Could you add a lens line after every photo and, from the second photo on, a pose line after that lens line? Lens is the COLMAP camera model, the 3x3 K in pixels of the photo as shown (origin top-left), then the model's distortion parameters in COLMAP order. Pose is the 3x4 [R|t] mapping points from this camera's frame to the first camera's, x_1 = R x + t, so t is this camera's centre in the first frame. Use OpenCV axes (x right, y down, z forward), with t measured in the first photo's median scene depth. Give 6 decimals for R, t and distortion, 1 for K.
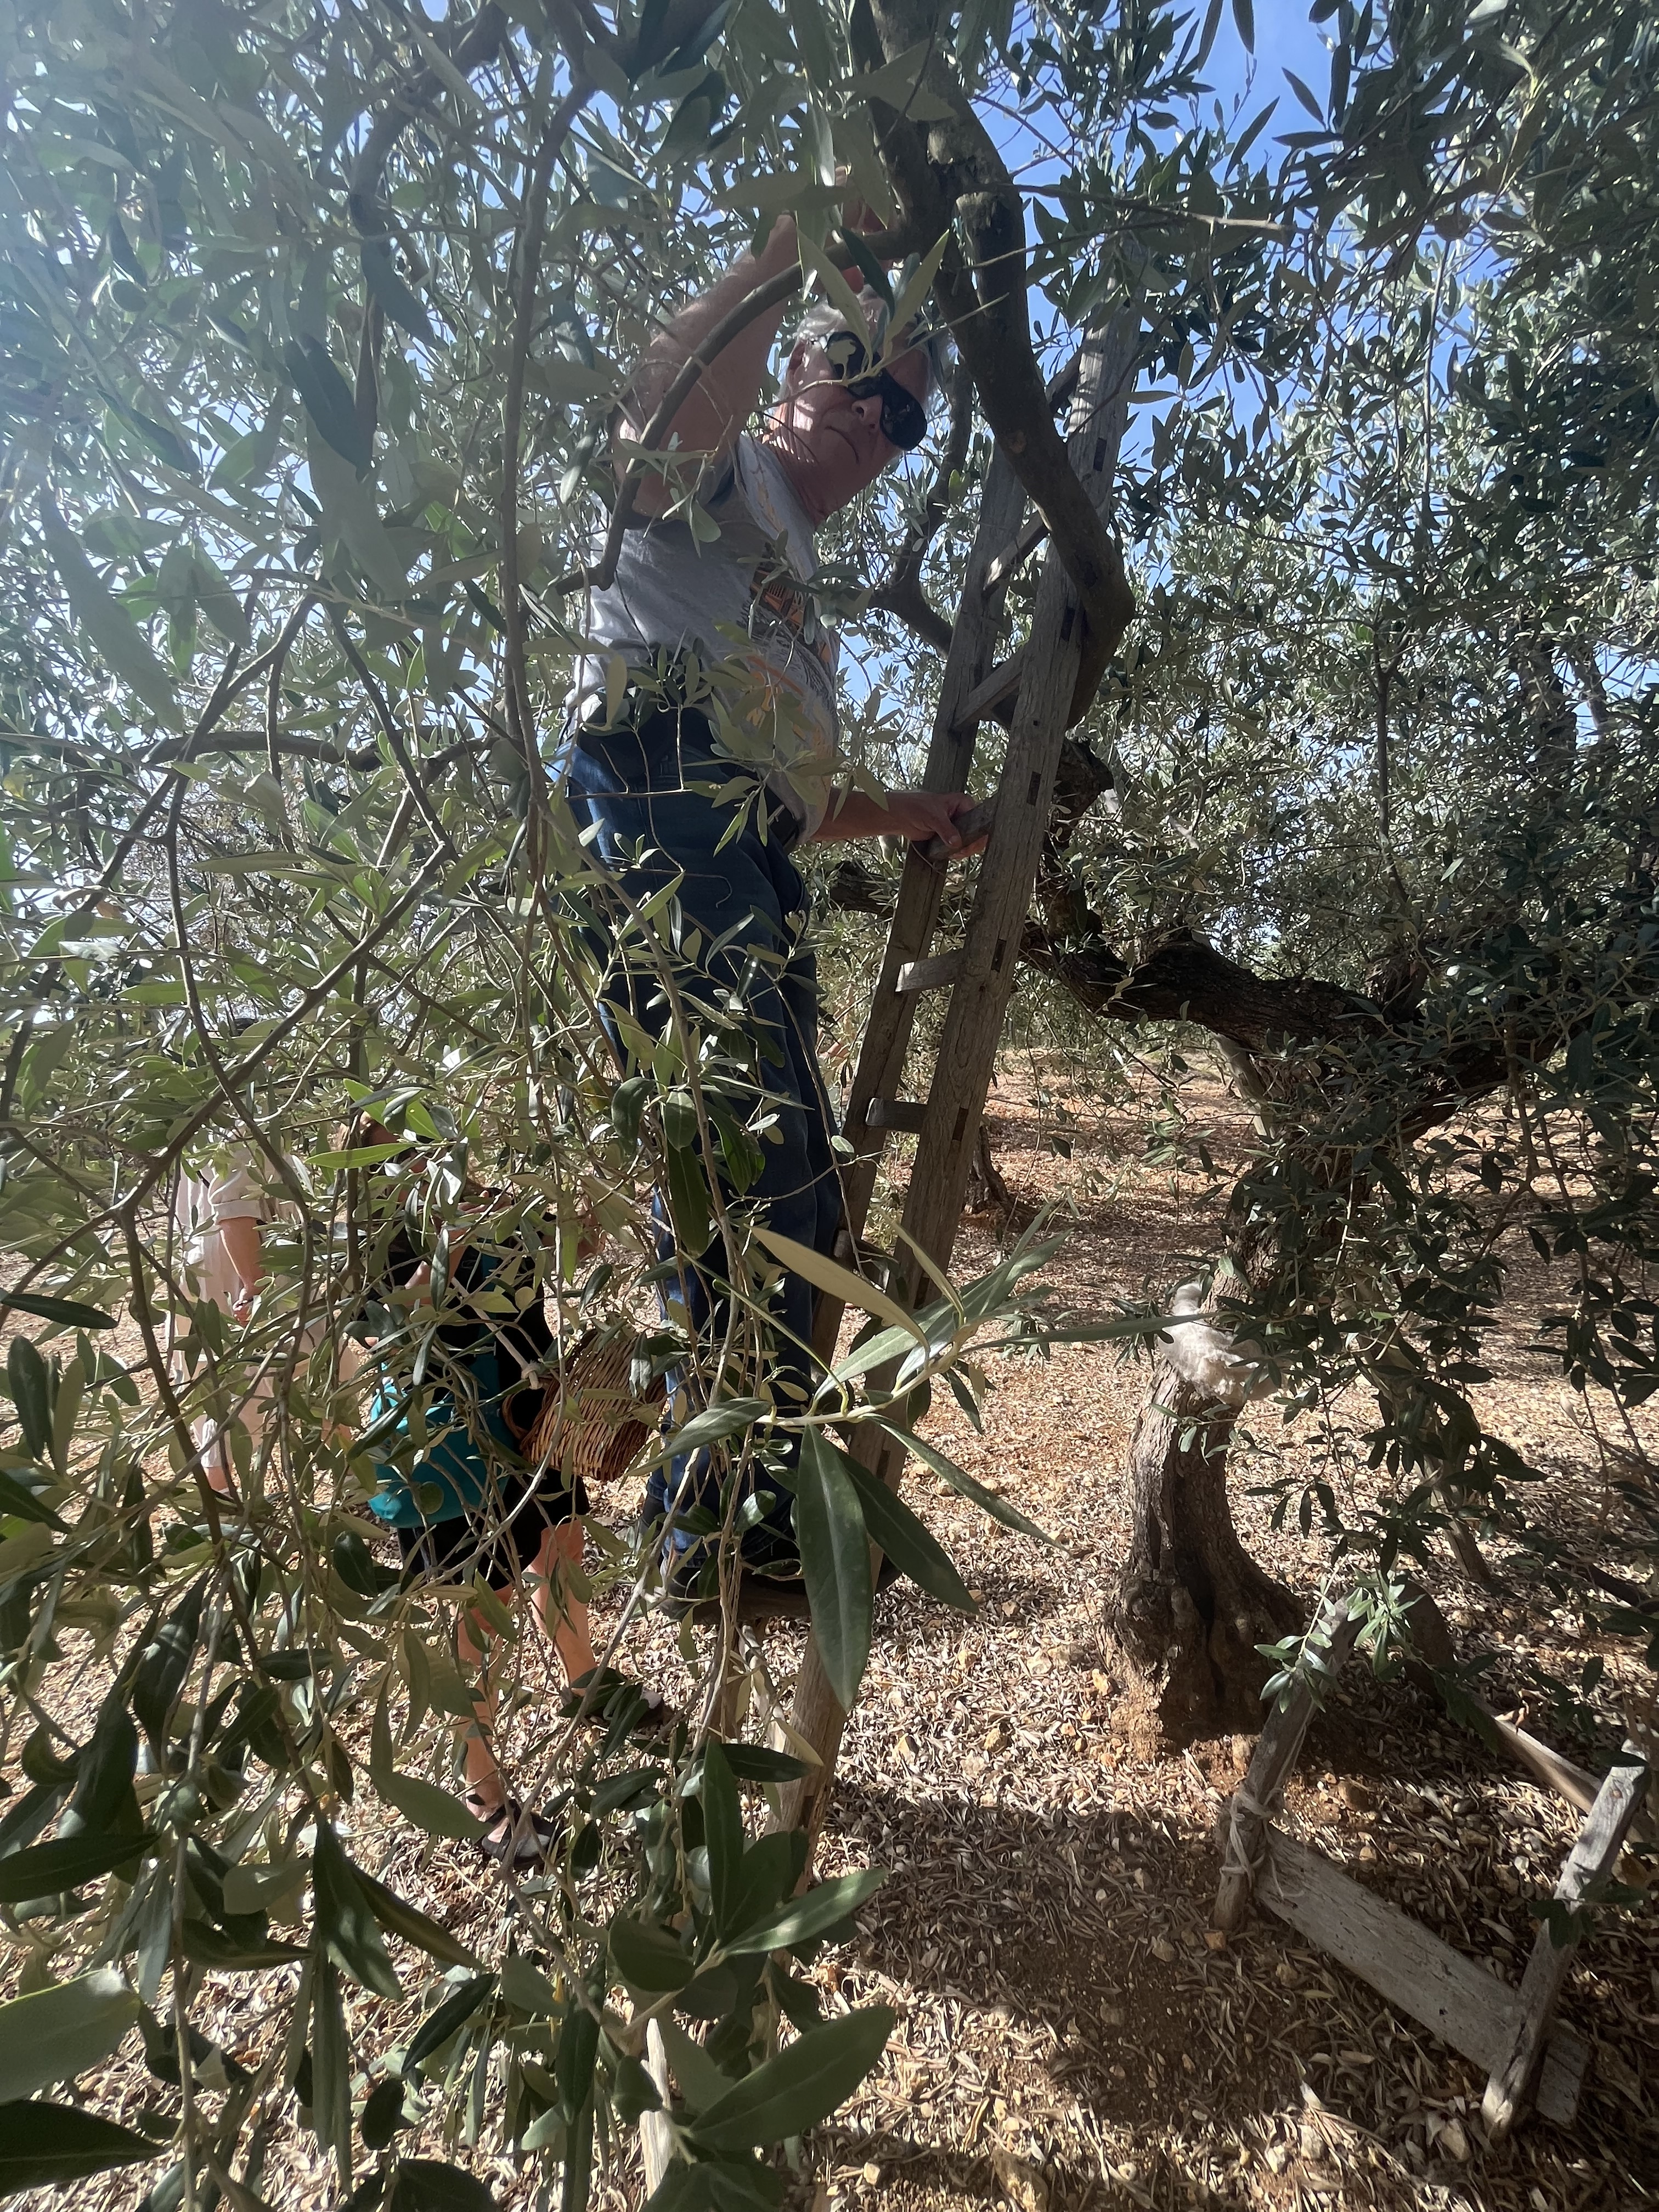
lens RADIAL K [[900.8, 0, 834.5], [0, 900.8, 1103.5], [0, 0, 1]] dist [-0.005097, 0.000881]
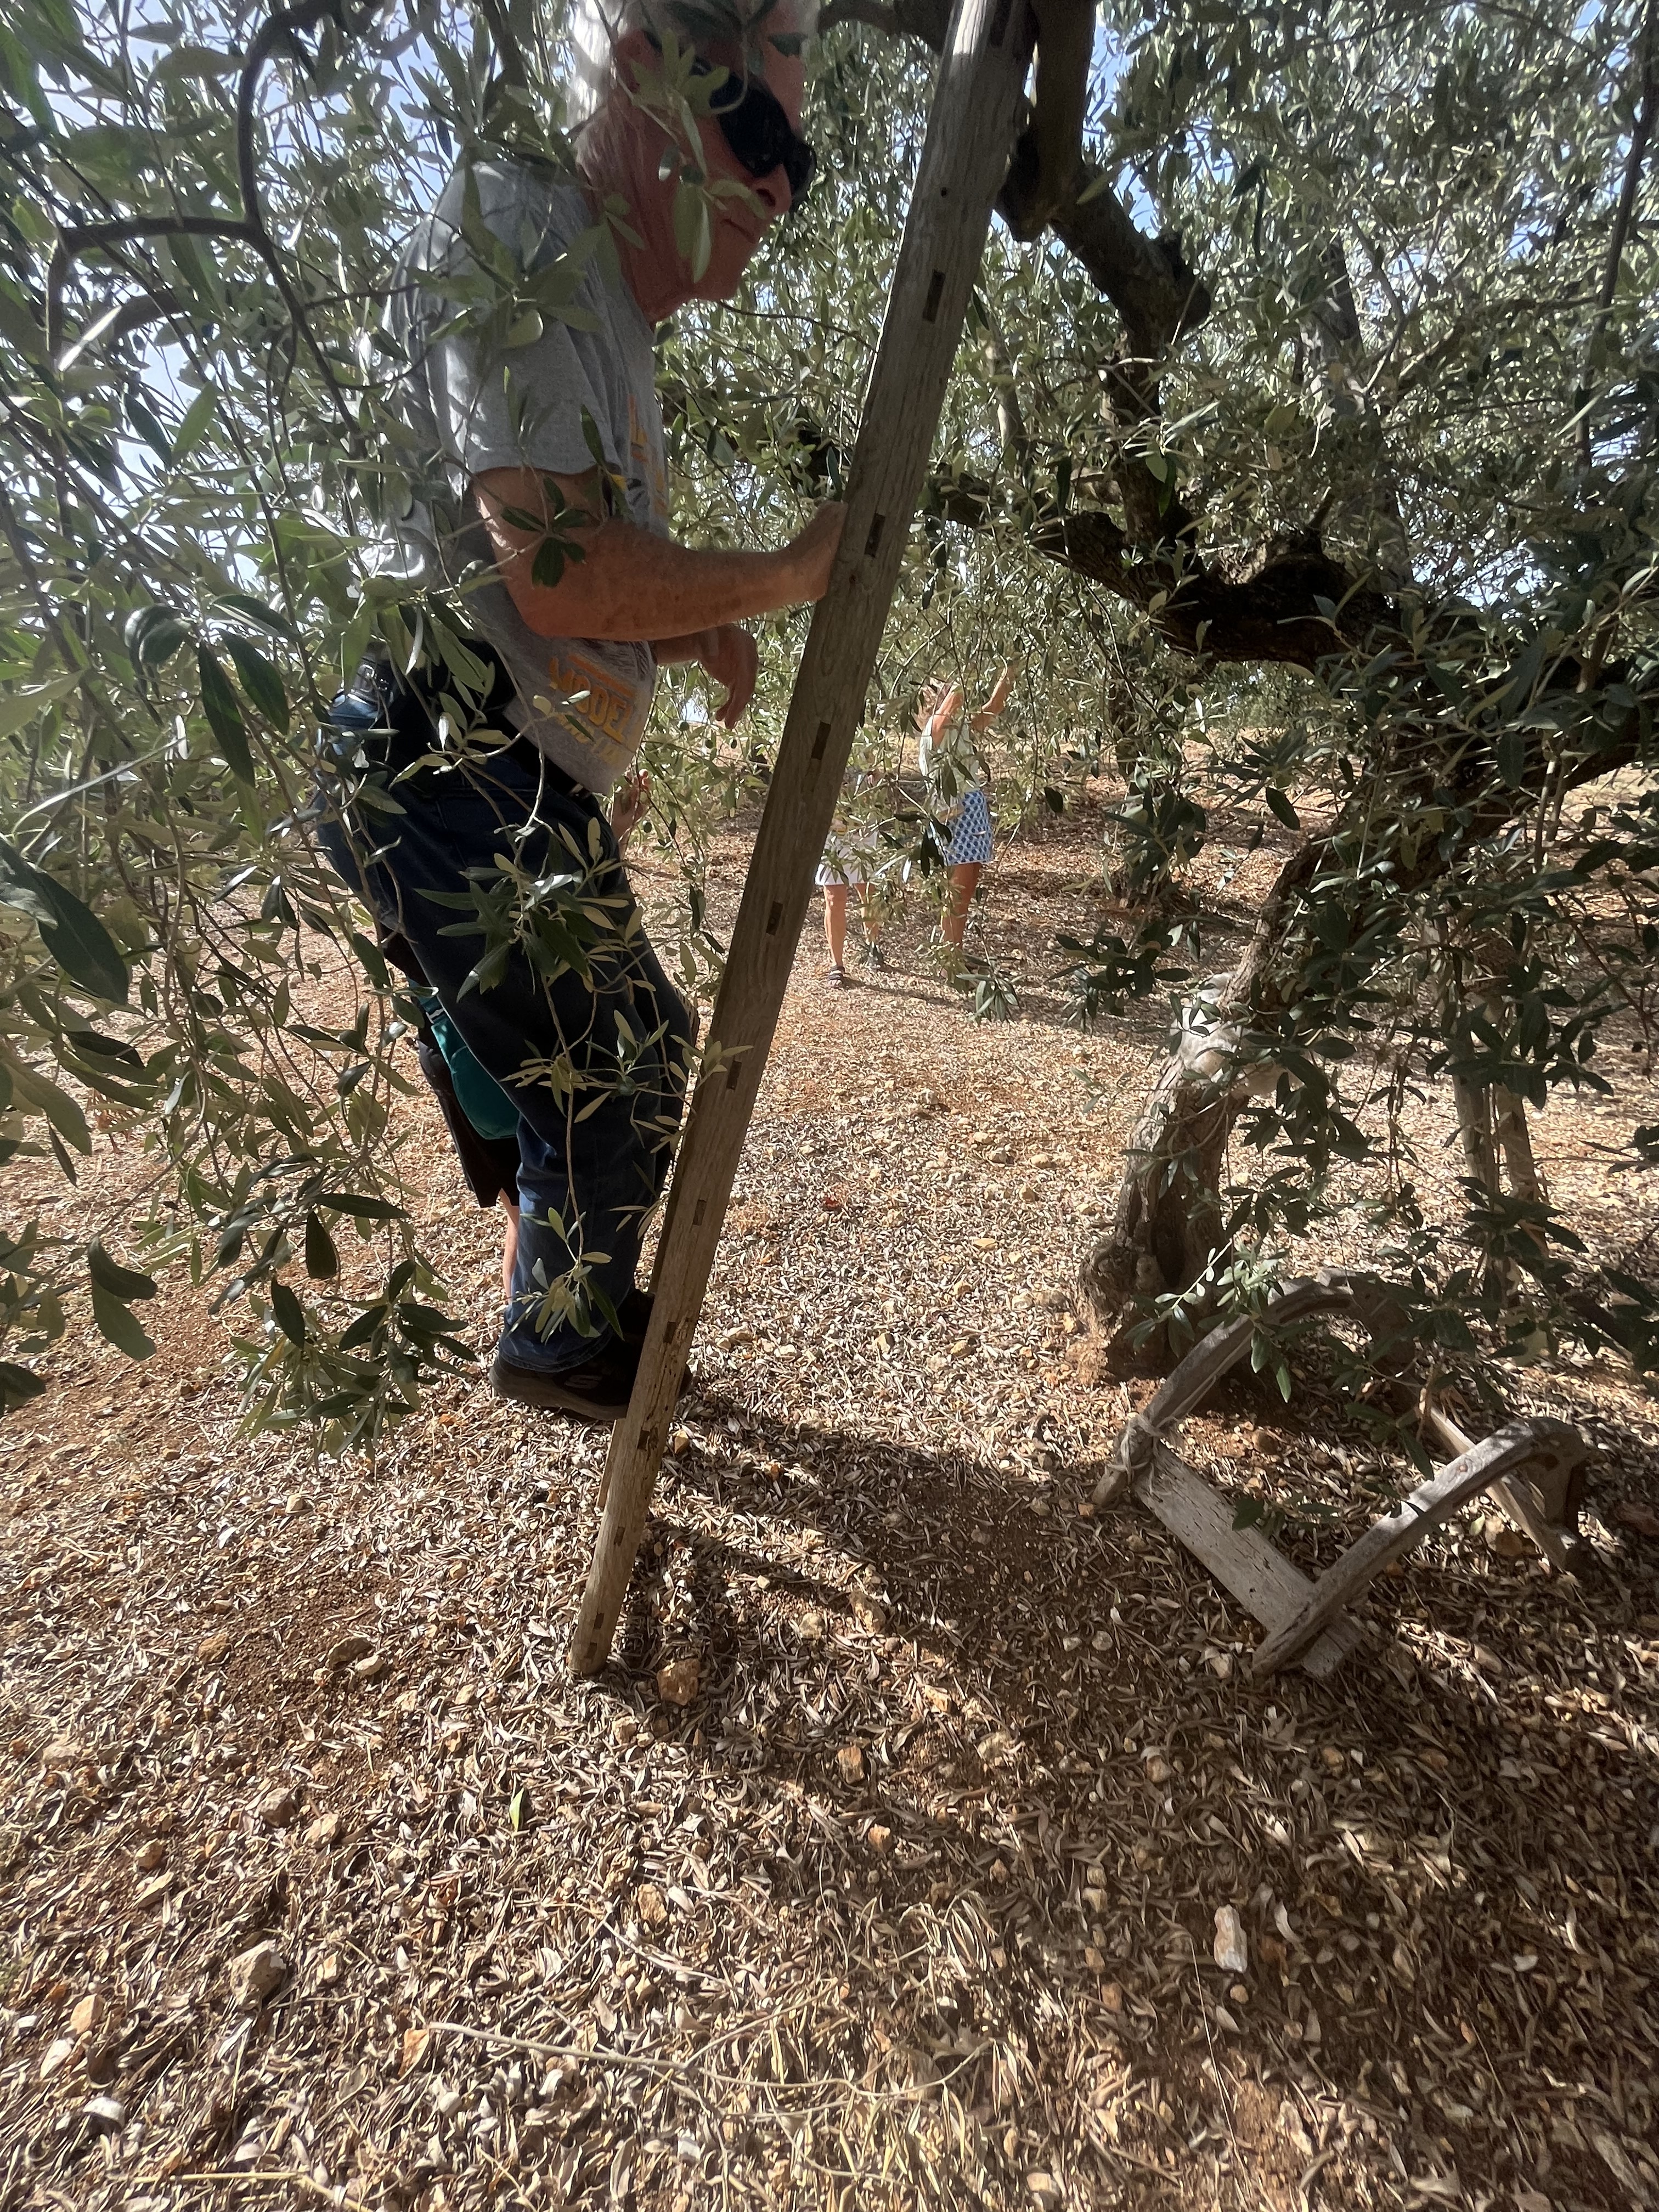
lens RADIAL K [[900.8, 0, 823.9], [0, 900.8, 1114.3], [0, 0, 1]] dist [-0.005097, 0.000881]
pose [[0.974576, 0.120661, -0.188794, 0.182348], [-0.046670, 0.933448, 0.355664, 0.024191], [0.219145, -0.337810, 0.915347, 0.005465]]
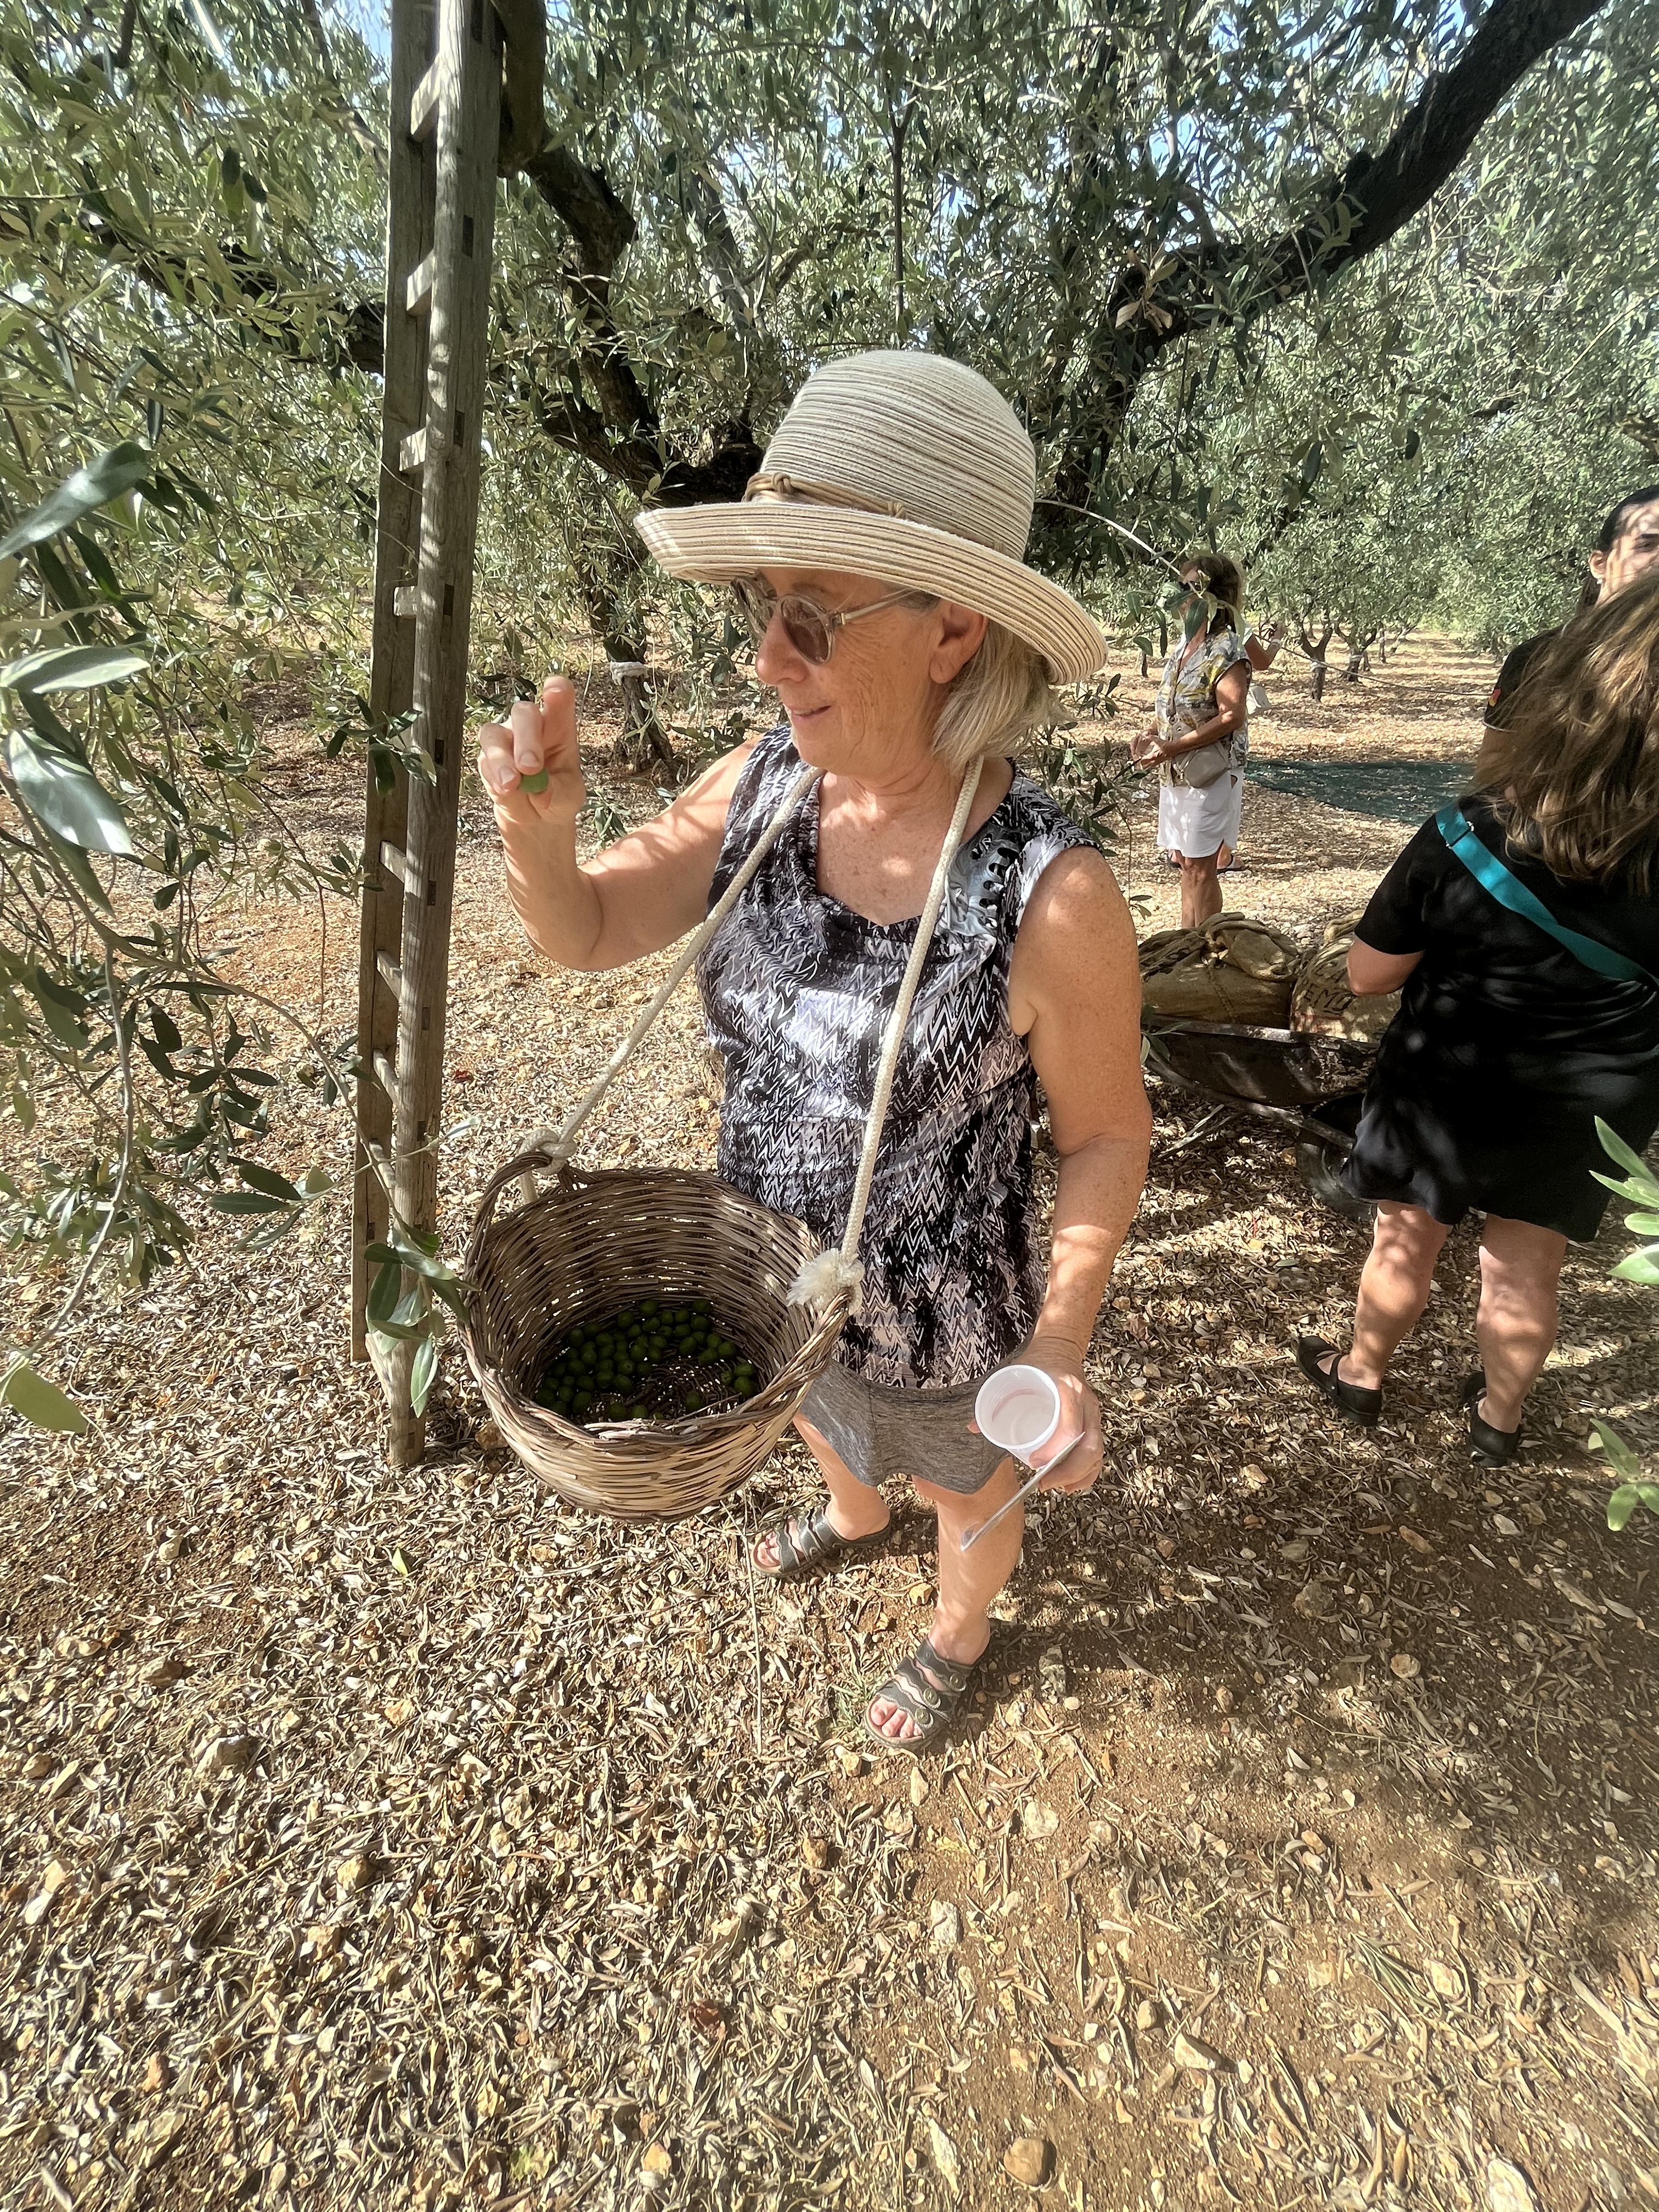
lens RADIAL K [[900.8, 0, 833.4], [0, 900.8, 1118.3], [0, 0, 1]] dist [-0.005097, 0.000881]
pose [[0.947550, -0.138734, 0.287928, 0.085987], [-0.007573, 0.890879, 0.454178, 0.042878], [-0.319518, -0.432536, 0.843102, -0.225613]]
